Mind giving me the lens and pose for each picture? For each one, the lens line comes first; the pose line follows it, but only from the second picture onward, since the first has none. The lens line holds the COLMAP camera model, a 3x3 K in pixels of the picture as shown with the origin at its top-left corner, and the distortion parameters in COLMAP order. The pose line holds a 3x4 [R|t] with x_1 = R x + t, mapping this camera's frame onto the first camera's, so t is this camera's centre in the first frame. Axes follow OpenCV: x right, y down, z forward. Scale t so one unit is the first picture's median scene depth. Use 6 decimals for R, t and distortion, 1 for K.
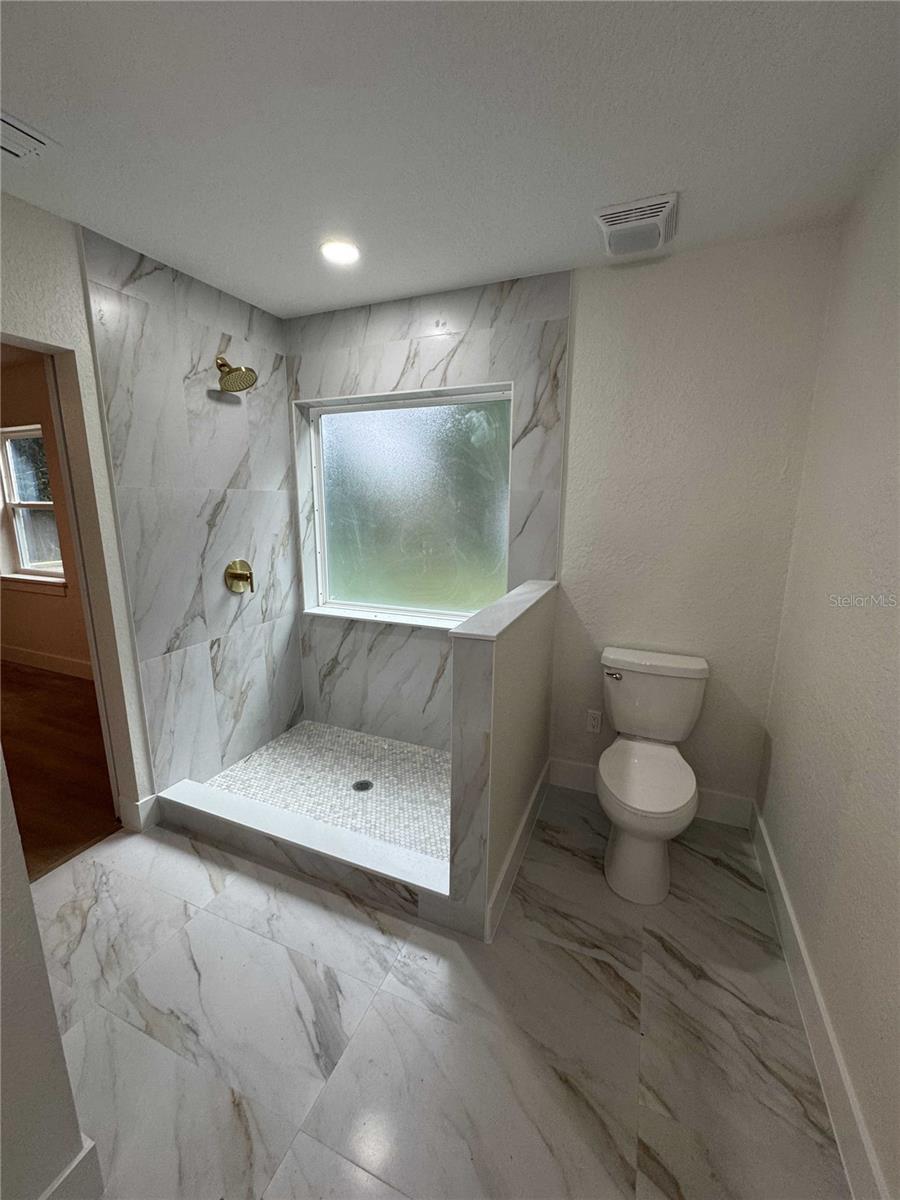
lens RADIAL K [[475.3, 0, 454.4], [0, 475.3, 593.8], [0, 0, 1]] dist [-0.005855, 0.001730]
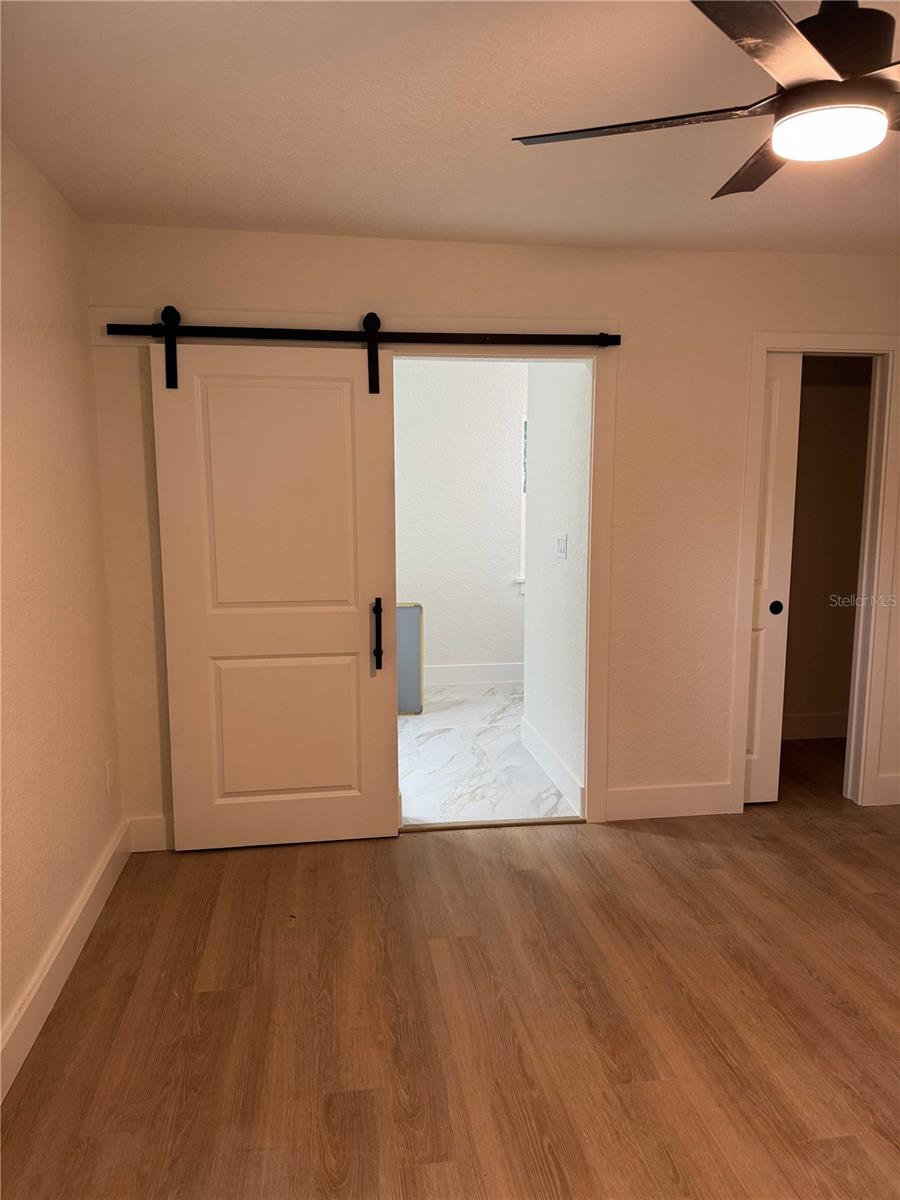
lens RADIAL K [[837.3, 0, 450.2], [0, 837.3, 609.0], [0, 0, 1]] dist [0.048305, -0.060029]
pose [[-0.509223, -0.132670, 0.850347, -2.368016], [0.168370, 0.953598, 0.249606, -0.375261], [-0.844004, 0.270278, -0.463257, 1.761017]]
